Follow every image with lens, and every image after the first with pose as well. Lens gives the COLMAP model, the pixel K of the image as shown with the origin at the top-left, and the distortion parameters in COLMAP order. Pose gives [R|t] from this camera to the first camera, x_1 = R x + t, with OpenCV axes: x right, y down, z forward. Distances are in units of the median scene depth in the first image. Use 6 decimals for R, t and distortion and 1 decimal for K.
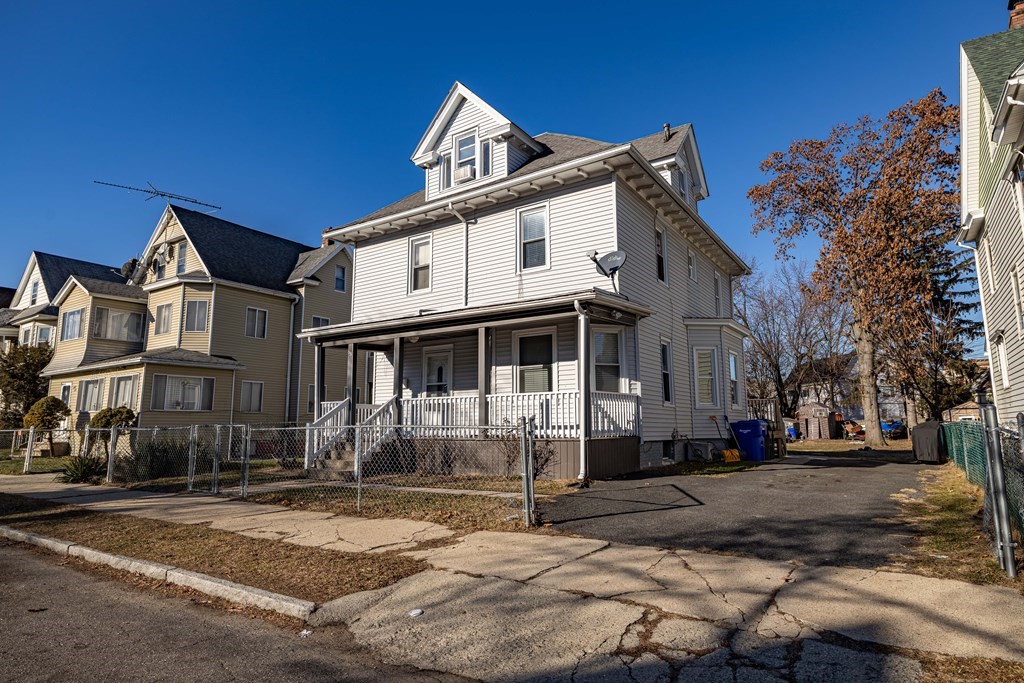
lens RADIAL K [[580.7, 0, 510.6], [0, 580.7, 340.9], [0, 0, 1]] dist [-0.007587, -0.001496]
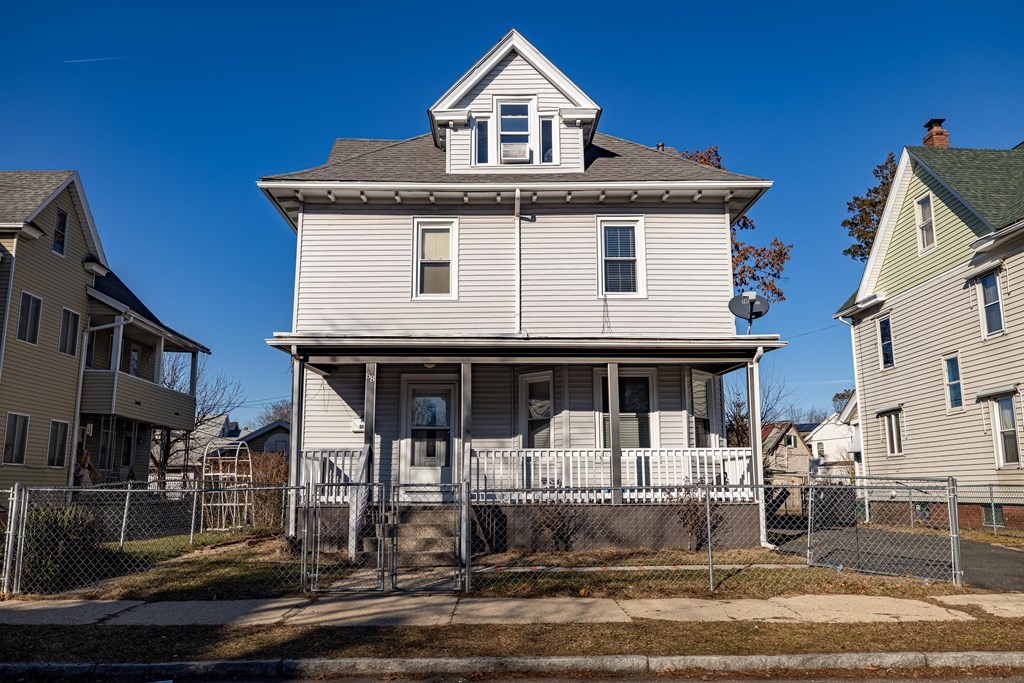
lens RADIAL K [[813.9, 0, 511.0], [0, 813.9, 342.9], [0, 0, 1]] dist [-0.005072, 0.002291]
pose [[0.817347, 0.105000, 0.566497, -0.669973], [-0.085399, 0.994471, -0.061110, 0.024565], [-0.569781, 0.001570, 0.821795, 0.136054]]
